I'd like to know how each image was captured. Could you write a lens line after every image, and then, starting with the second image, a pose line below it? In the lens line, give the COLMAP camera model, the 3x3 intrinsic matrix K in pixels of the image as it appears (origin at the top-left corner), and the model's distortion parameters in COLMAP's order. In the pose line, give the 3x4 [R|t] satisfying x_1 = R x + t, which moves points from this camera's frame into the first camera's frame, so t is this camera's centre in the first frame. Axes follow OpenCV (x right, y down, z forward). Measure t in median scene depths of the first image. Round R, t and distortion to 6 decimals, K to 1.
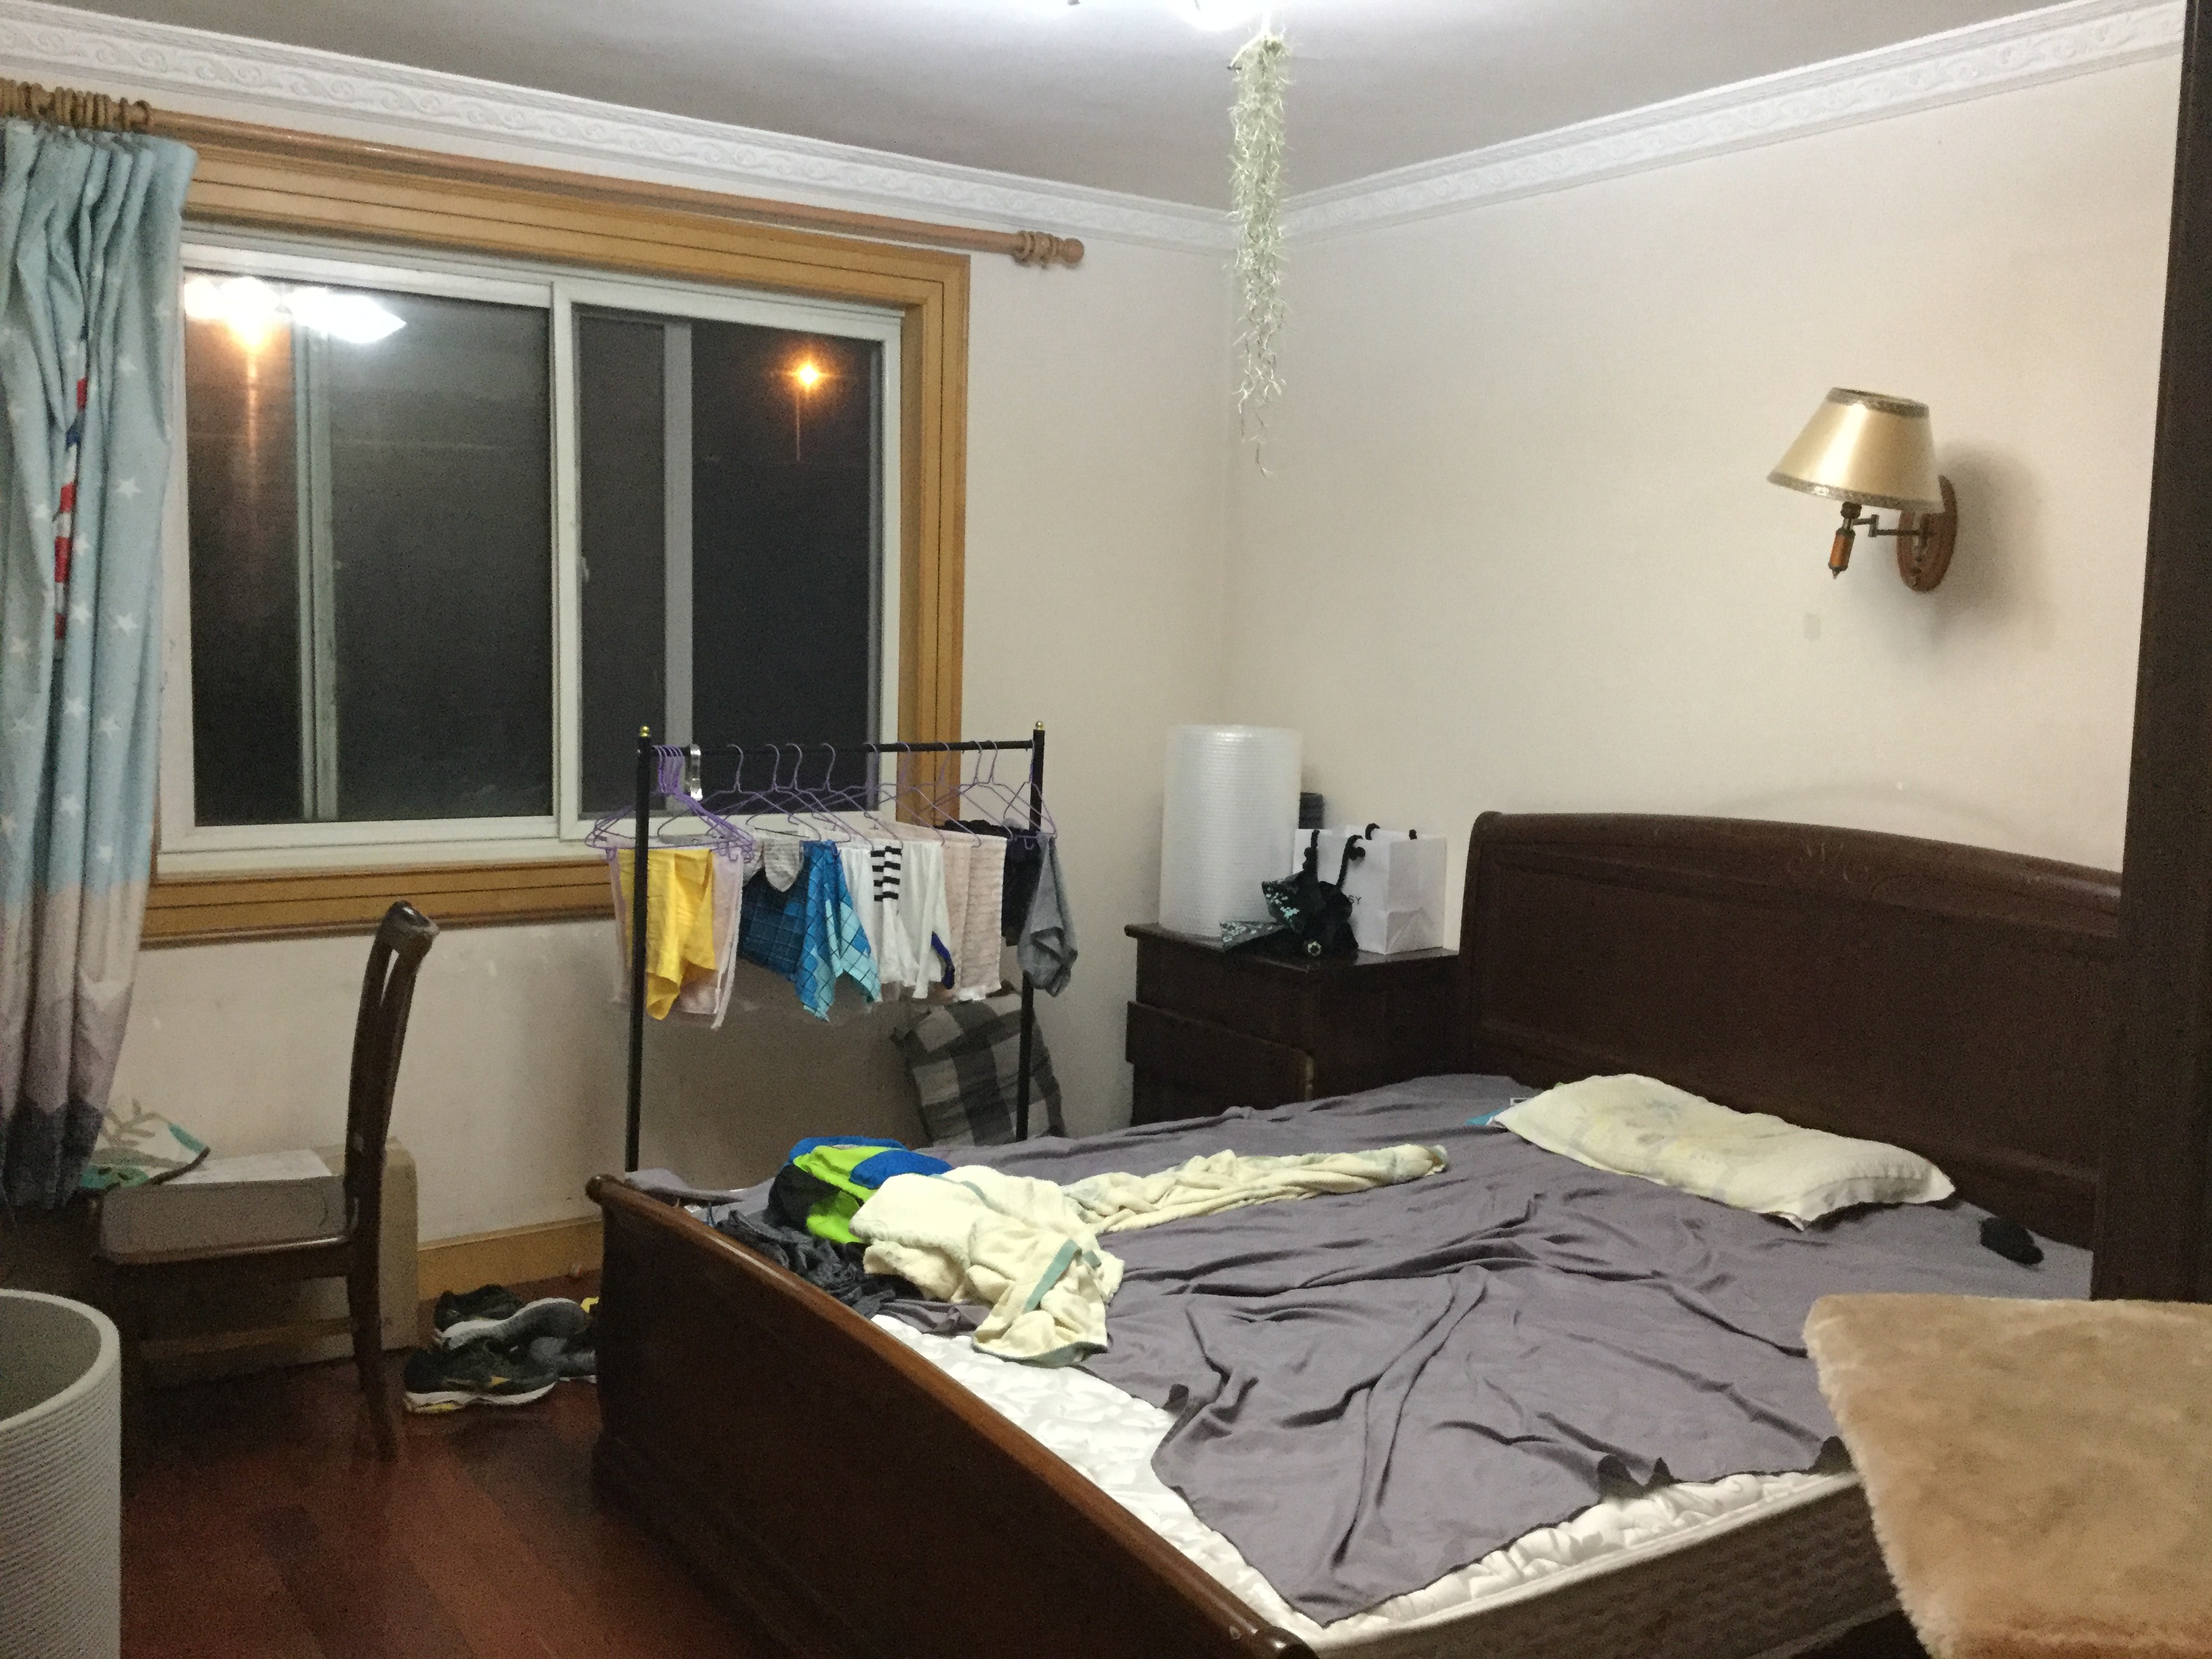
lens RADIAL K [[1990.0, 0, 1106.0], [0, 1990.0, 829.5], [0, 0, 1]] dist [0.145239, -0.308074]
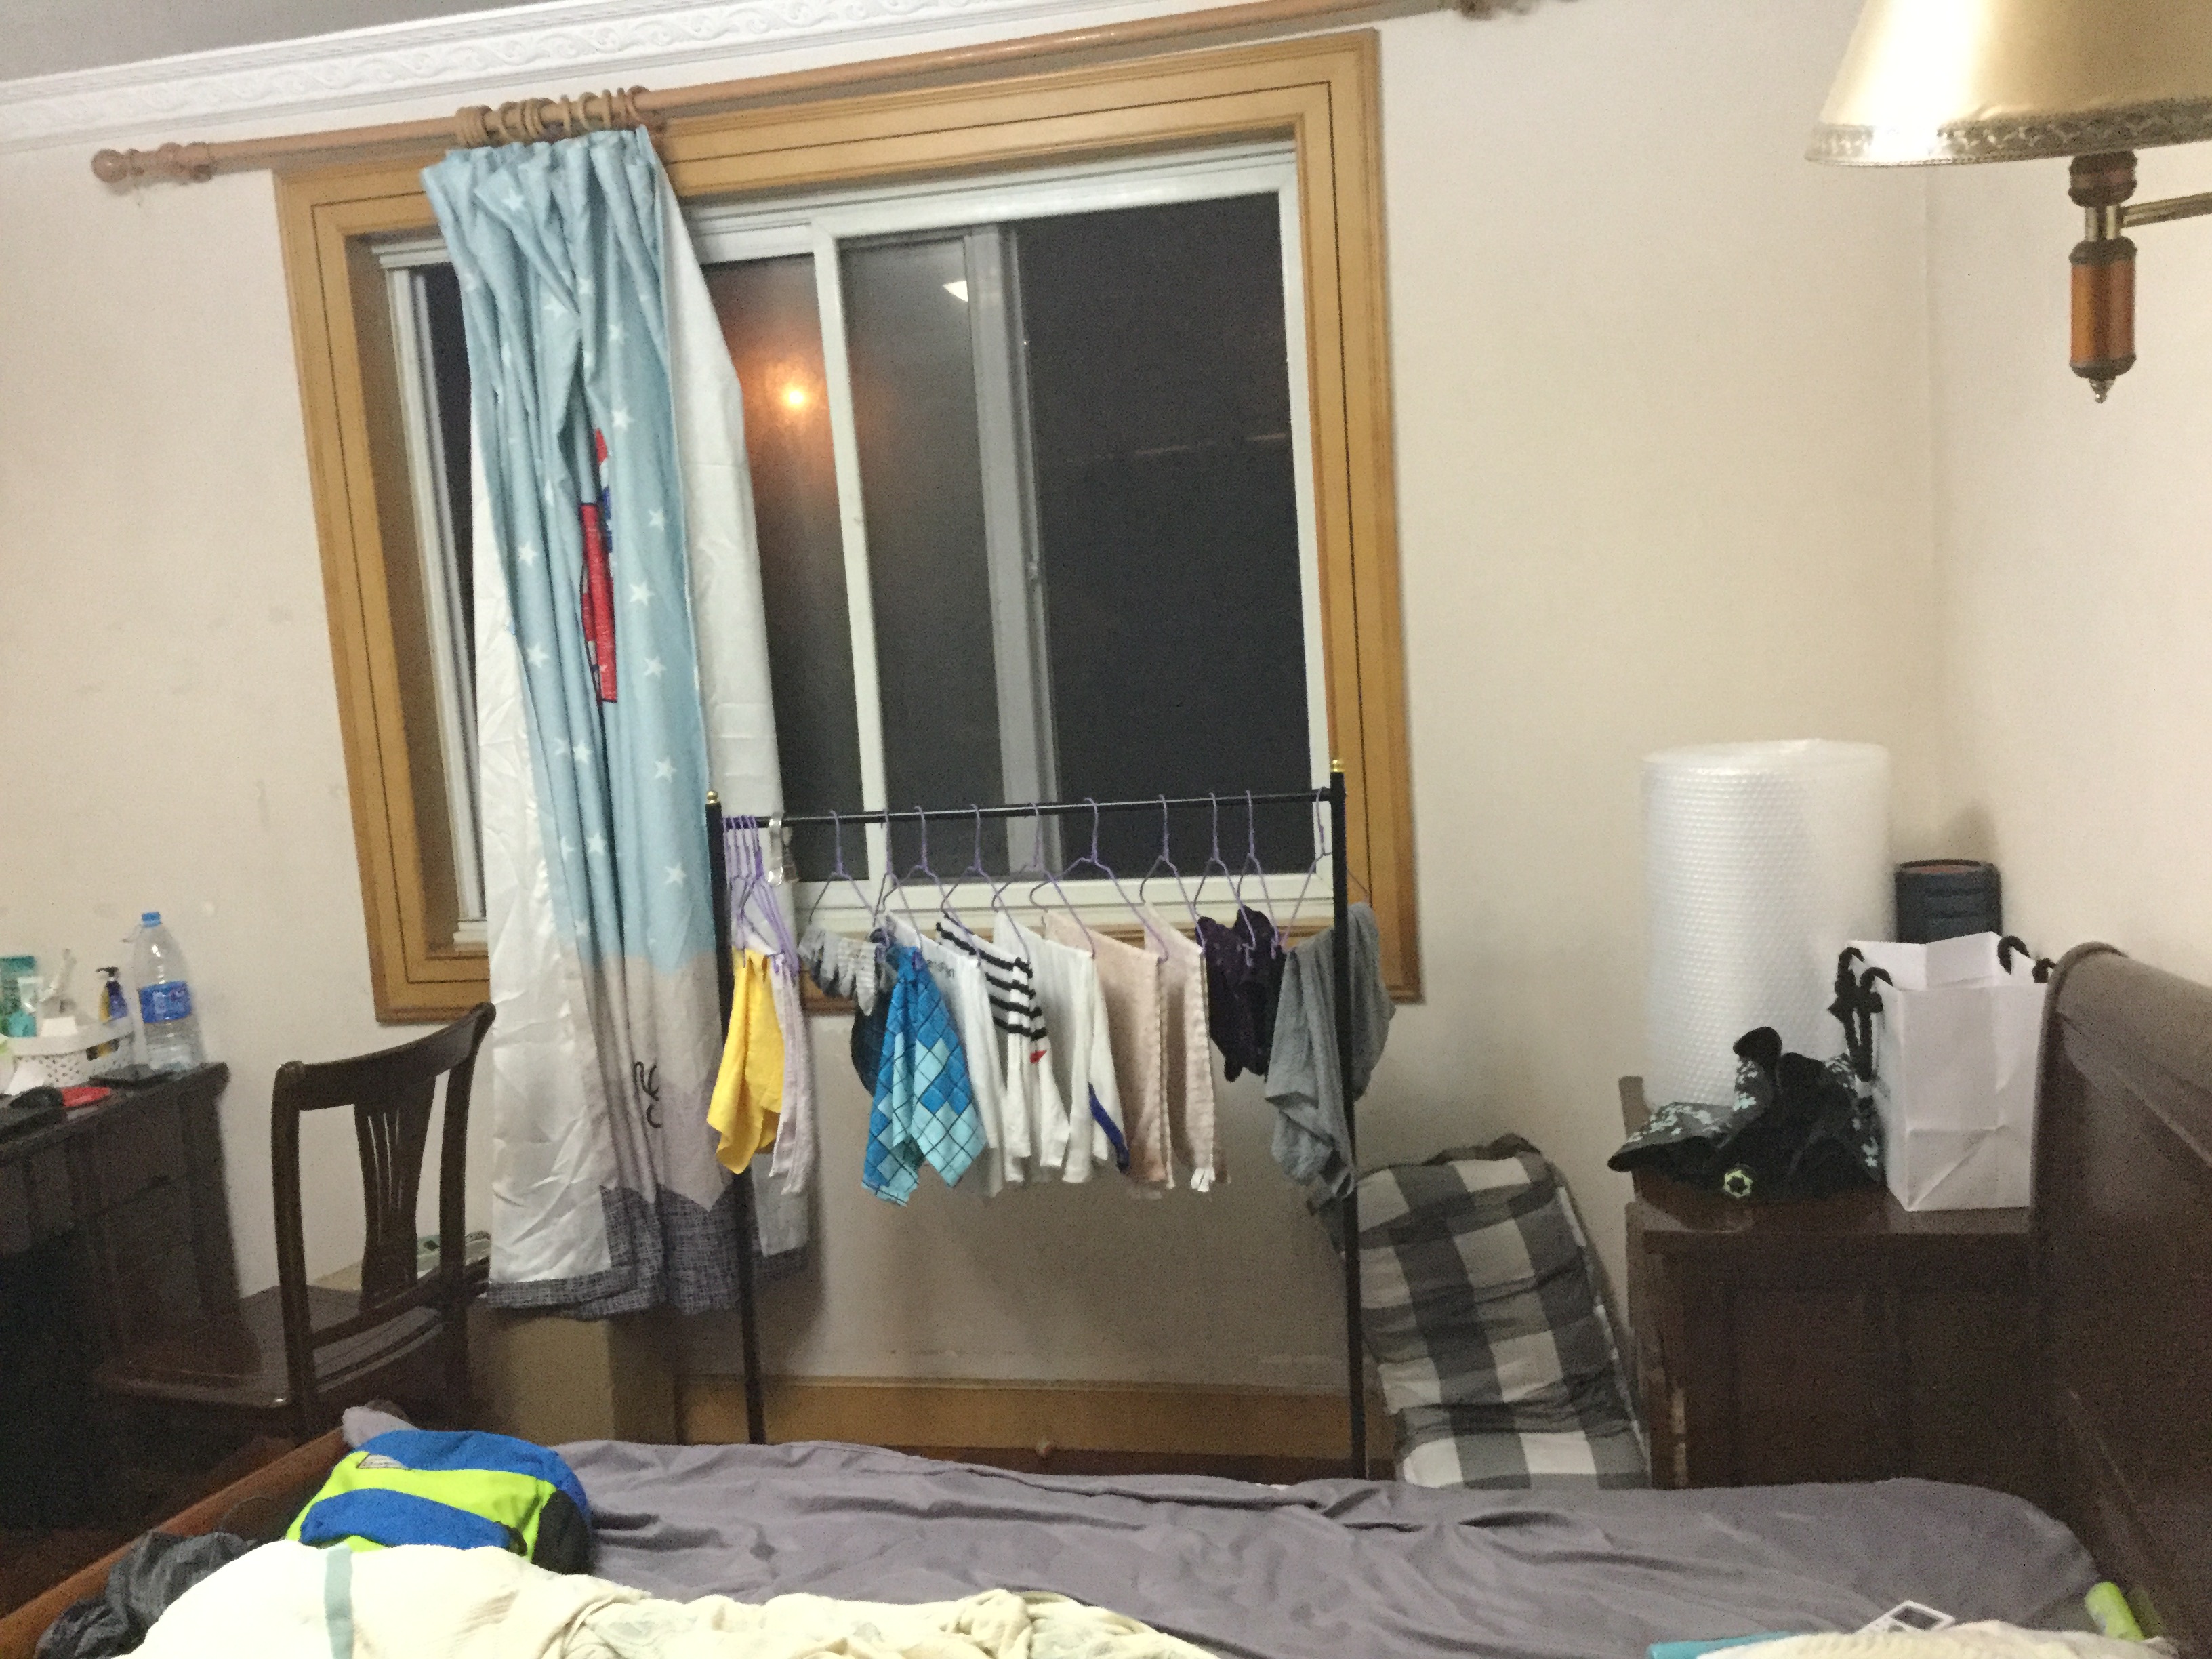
lens RADIAL K [[1990.0, 0, 1106.0], [0, 1990.0, 829.5], [0, 0, 1]] dist [0.145239, -0.308074]
pose [[0.694509, 0.020155, -0.719202, 0.358324], [0.005230, 0.999440, 0.033059, -0.051031], [0.719465, -0.026721, 0.694015, 0.493709]]
